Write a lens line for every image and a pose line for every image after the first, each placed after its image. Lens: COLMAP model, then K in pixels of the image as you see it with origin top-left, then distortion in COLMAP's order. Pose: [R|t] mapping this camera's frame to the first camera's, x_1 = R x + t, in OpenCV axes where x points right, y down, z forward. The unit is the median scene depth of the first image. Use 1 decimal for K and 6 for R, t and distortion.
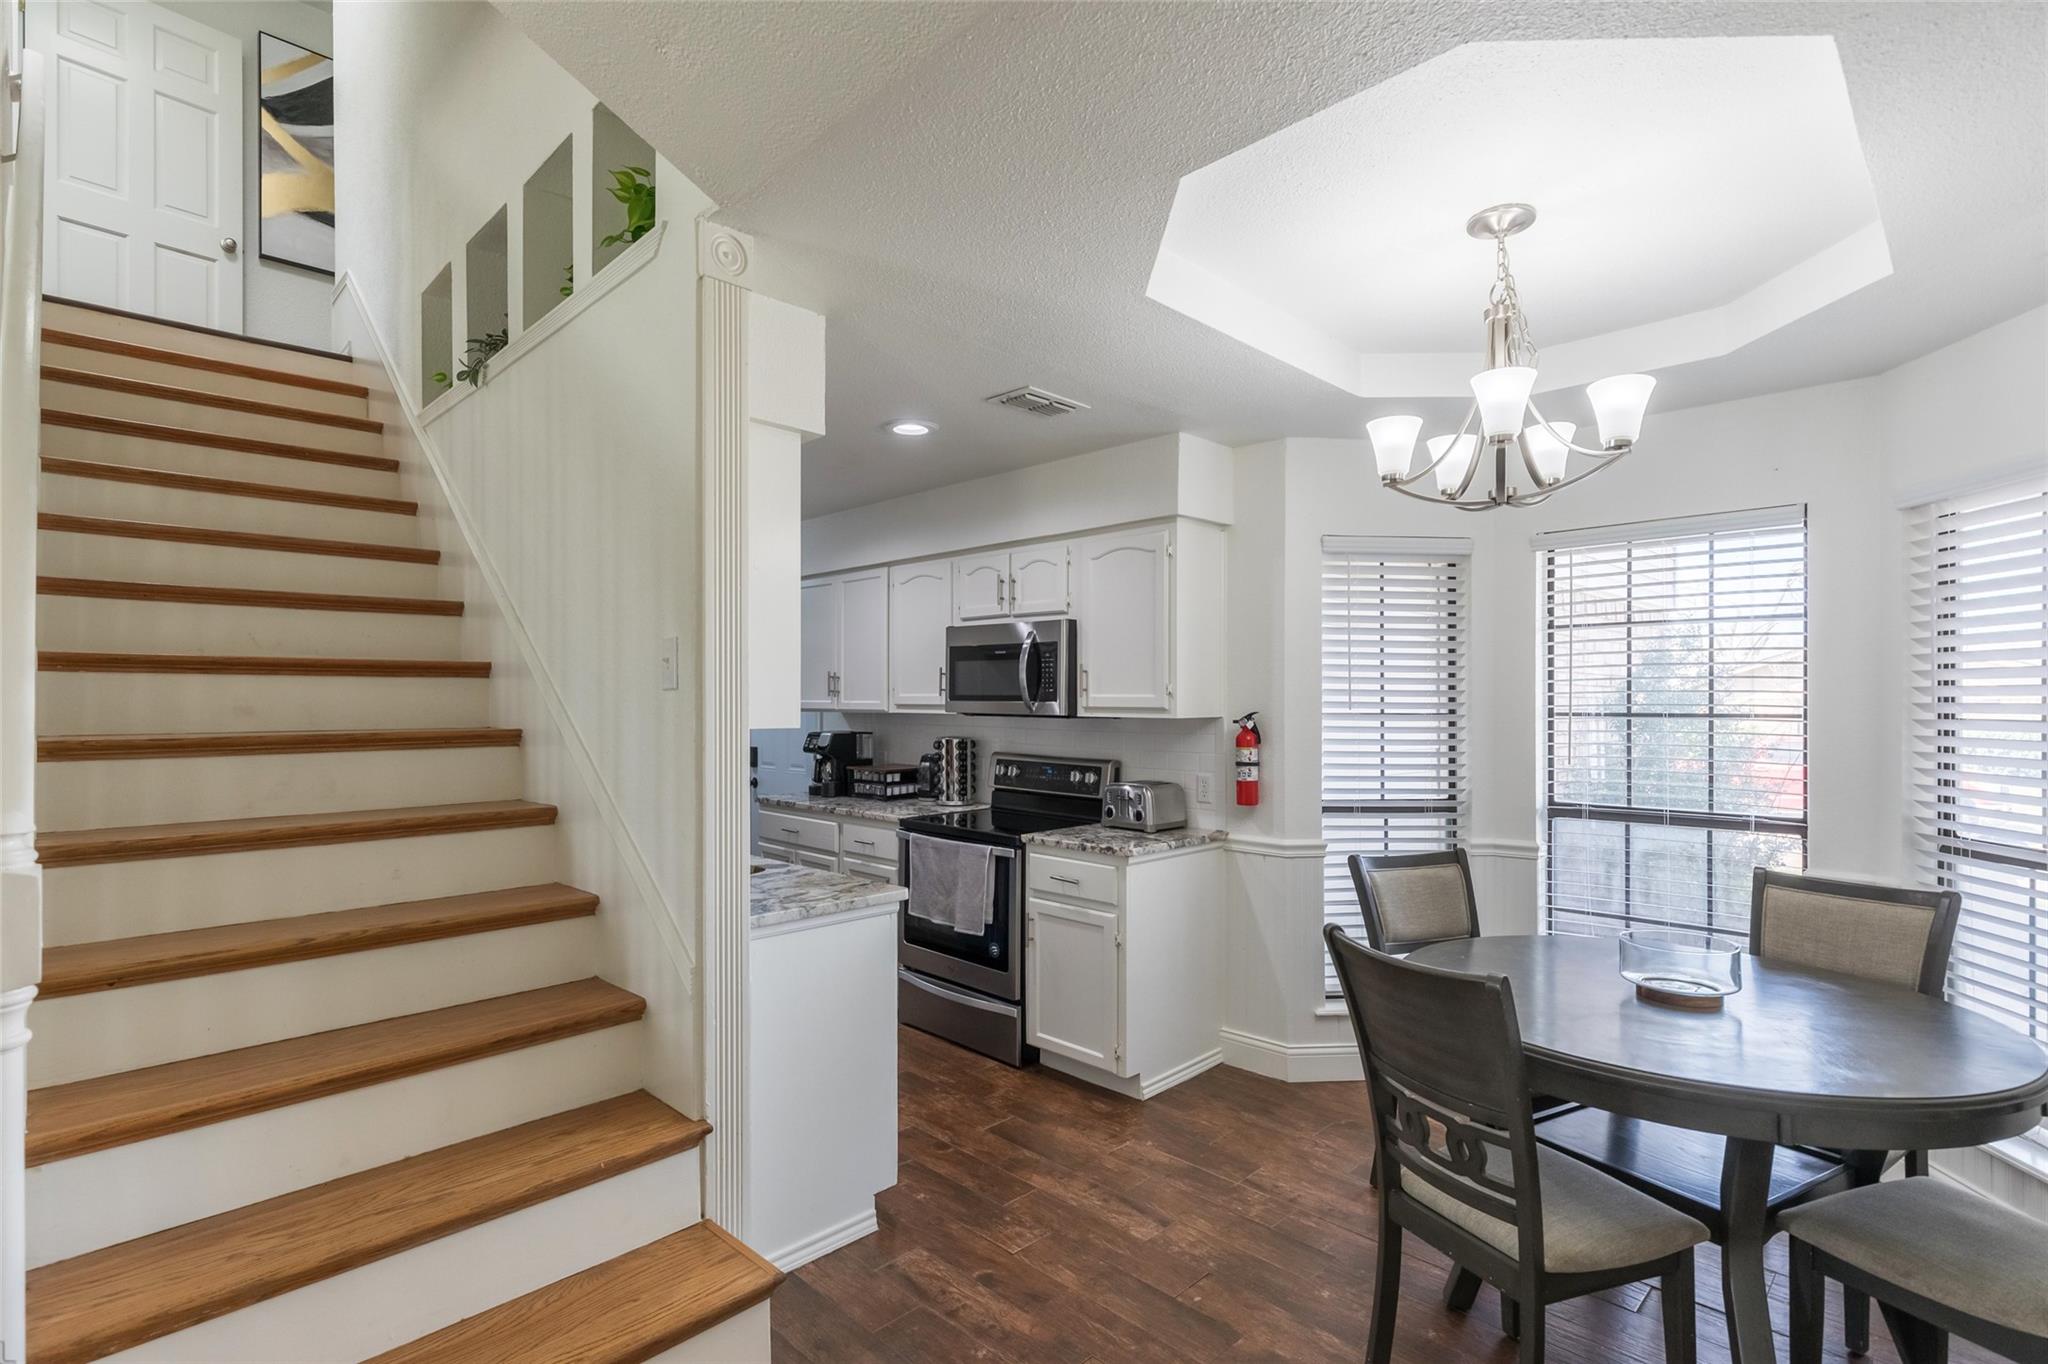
lens RADIAL K [[951.6, 0, 942.7], [0, 951.6, 696.9], [0, 0, 1]] dist [0.013528, -0.004358]
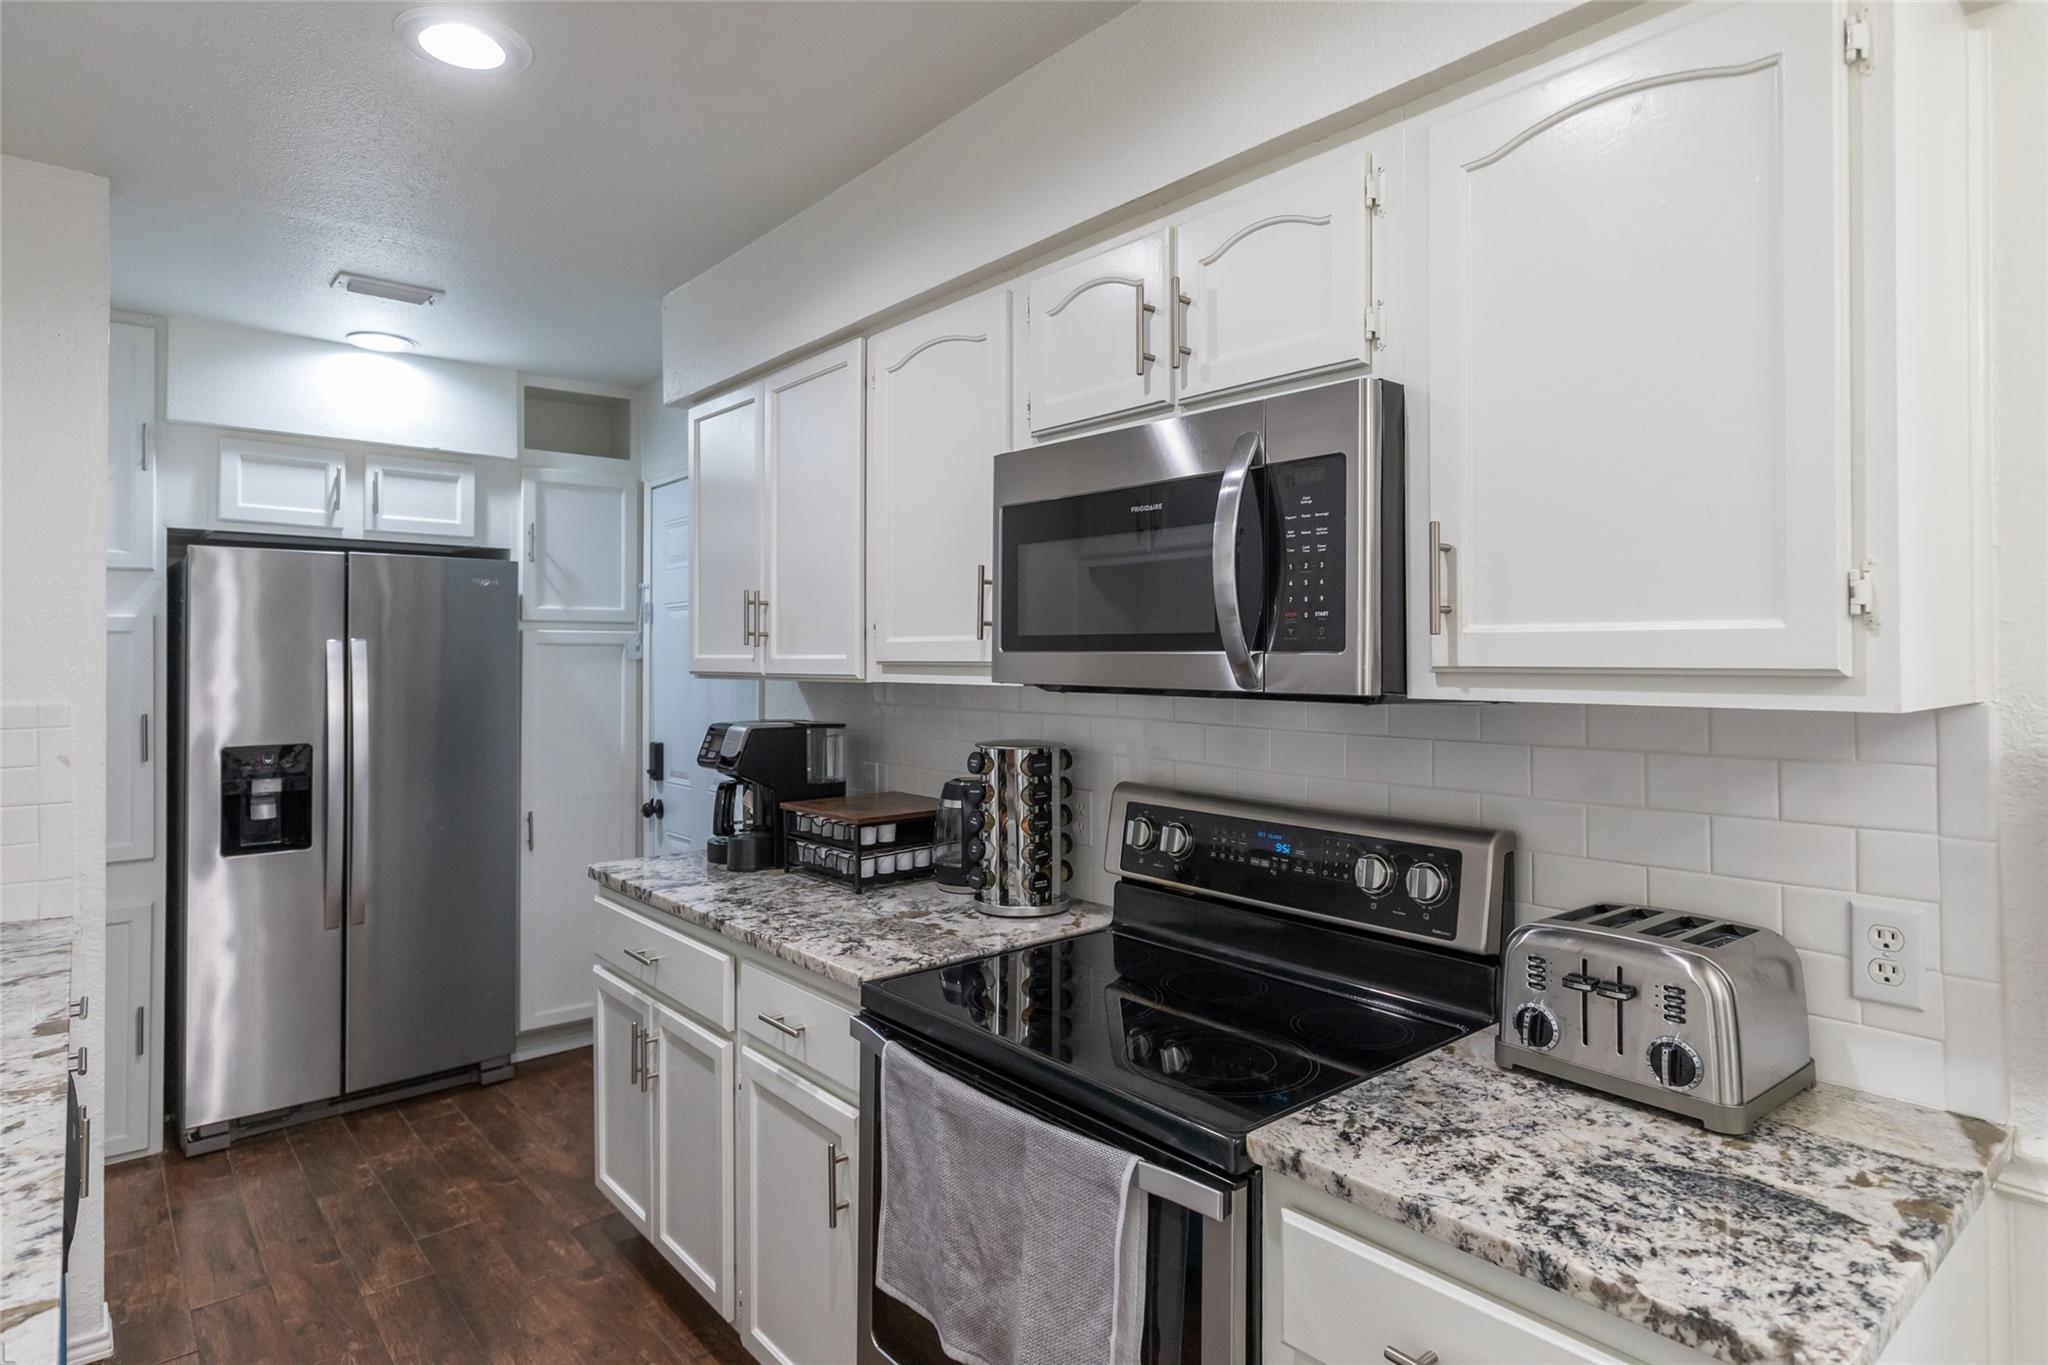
lens RADIAL K [[1055.1, 0, 1024.0], [0, 1055.1, 666.0], [0, 0, 1]] dist [0.003619, -0.000008]
pose [[0.999986, -0.004108, -0.003434, 0.019704], [0.004146, 0.999929, 0.011193, 0.006017], [0.003388, -0.011207, 0.999931, 0.689347]]
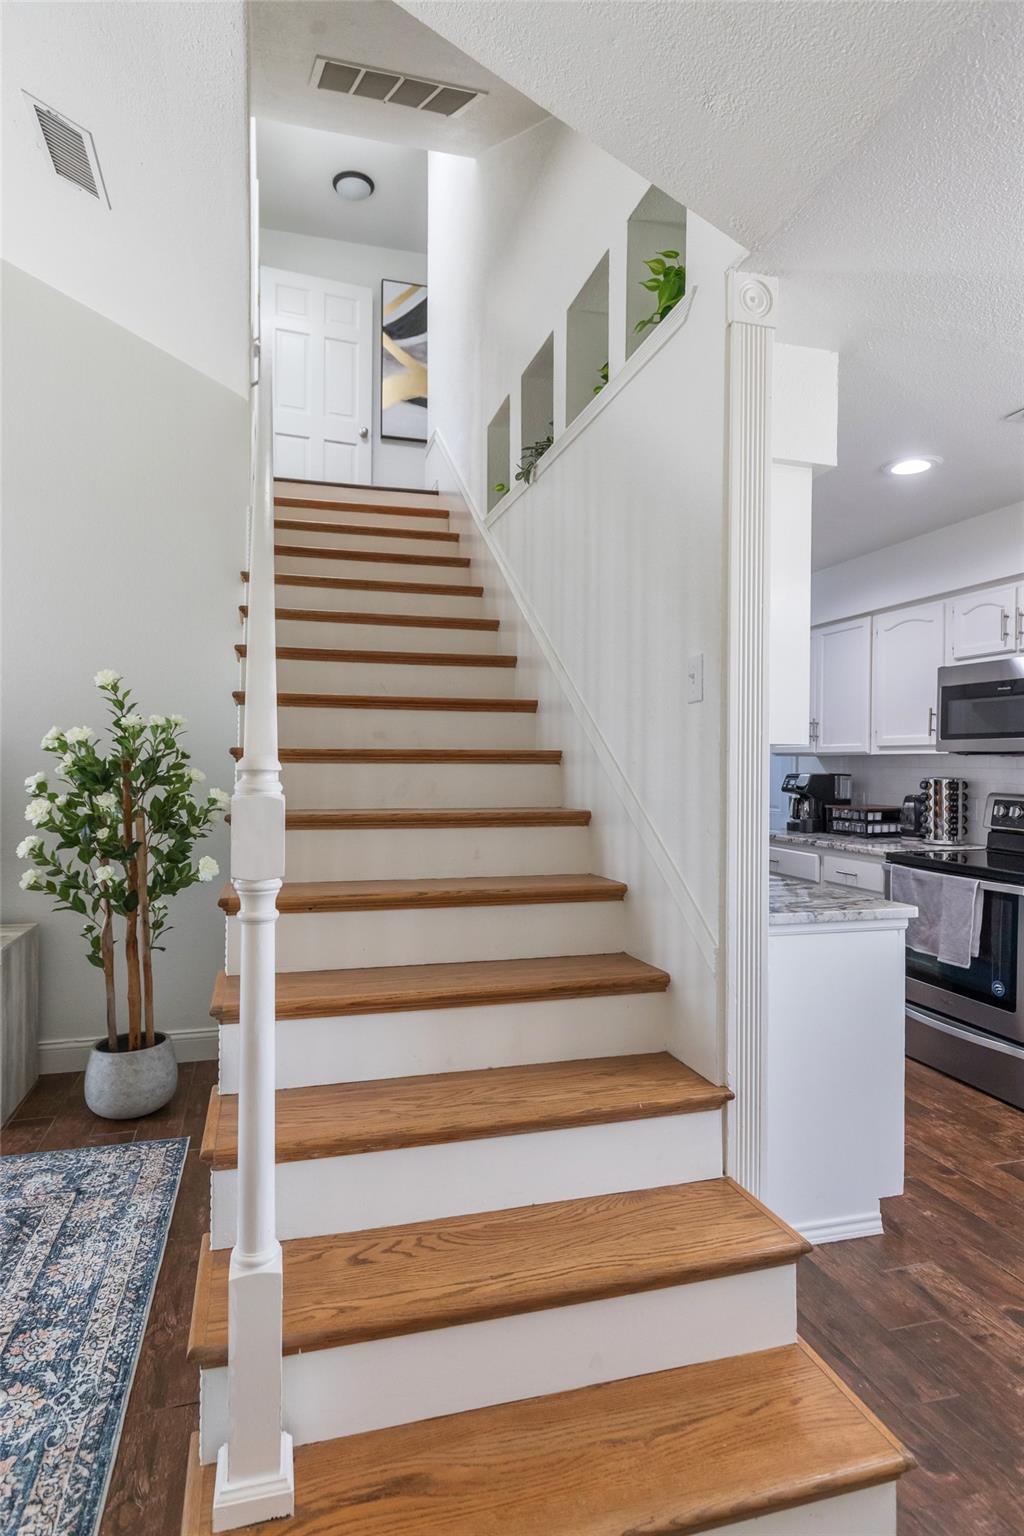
lens RADIAL K [[791.3, 0, 482.9], [0, 791.3, 767.4], [0, 0, 1]] dist [0.003619, -0.000008]
pose [[0.887095, 0.010937, -0.461458, -0.042277], [-0.008225, 0.999935, 0.007888, 0.035841], [0.461515, -0.003202, 0.887127, 0.030211]]
